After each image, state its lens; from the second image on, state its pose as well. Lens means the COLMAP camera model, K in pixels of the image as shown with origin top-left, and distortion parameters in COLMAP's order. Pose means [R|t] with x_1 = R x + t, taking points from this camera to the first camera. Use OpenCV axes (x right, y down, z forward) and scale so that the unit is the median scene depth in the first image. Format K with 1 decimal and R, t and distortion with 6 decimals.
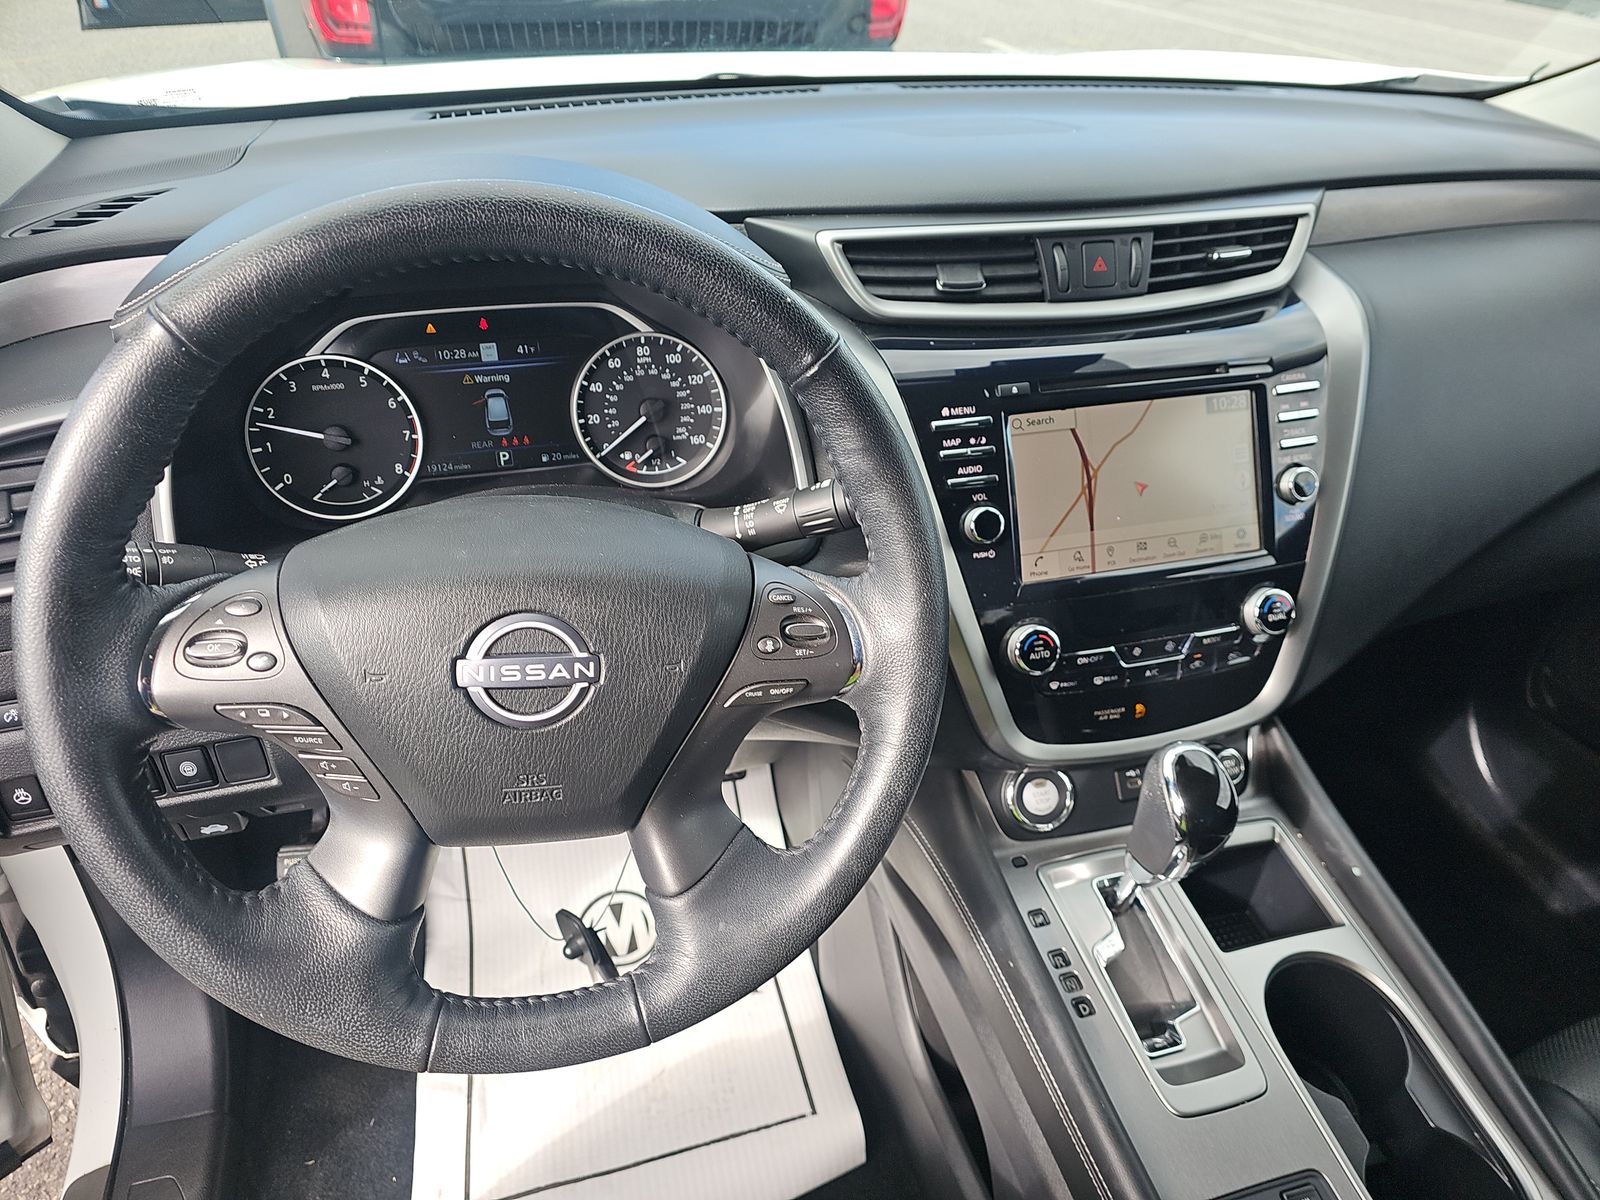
lens RADIAL K [[1064.8, 0, 811.8], [0, 1064.8, 613.0], [0, 0, 1]] dist [0.064375, -0.067250]
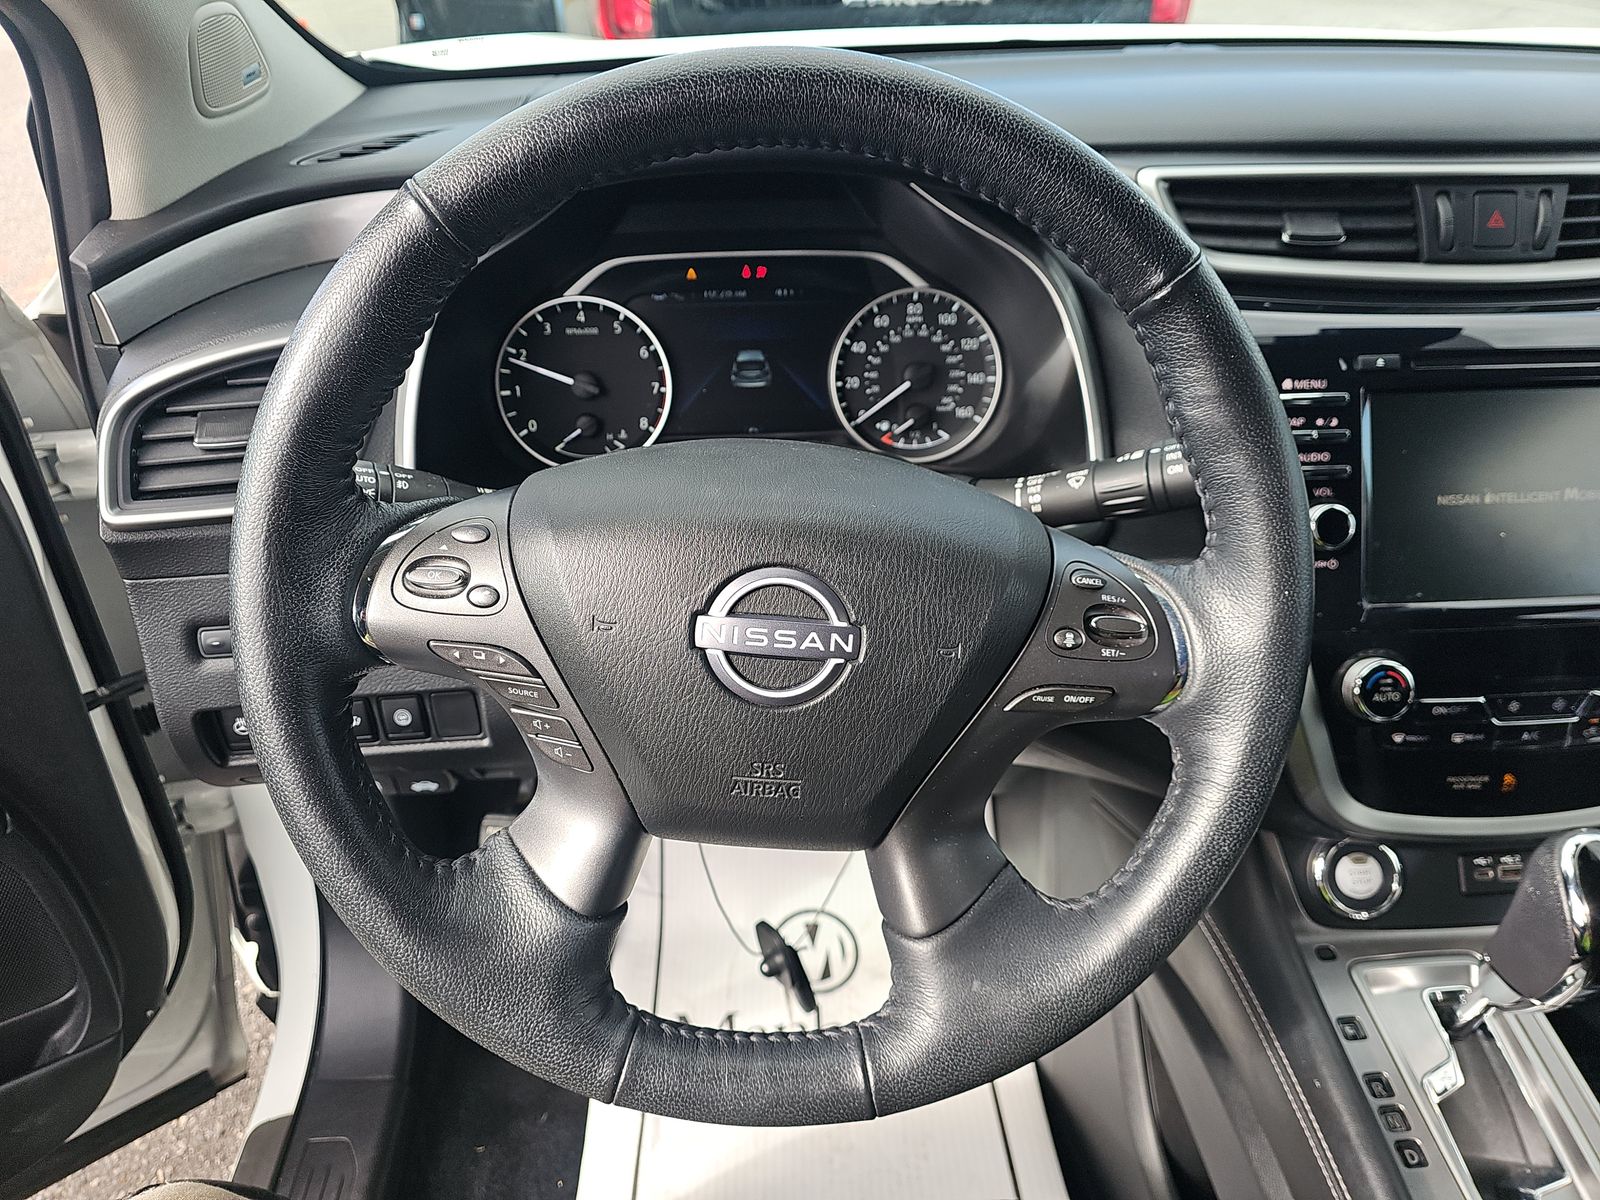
lens RADIAL K [[1048.4, 0, 800.0], [0, 1048.4, 600.0], [0, 0, 1]] dist [0.062474, -0.071473]
pose [[0.977045, 0.089182, -0.193469, -0.063555], [-0.096343, 0.994957, -0.027903, 0.031439], [0.190004, 0.045902, 0.980710, 0.142682]]
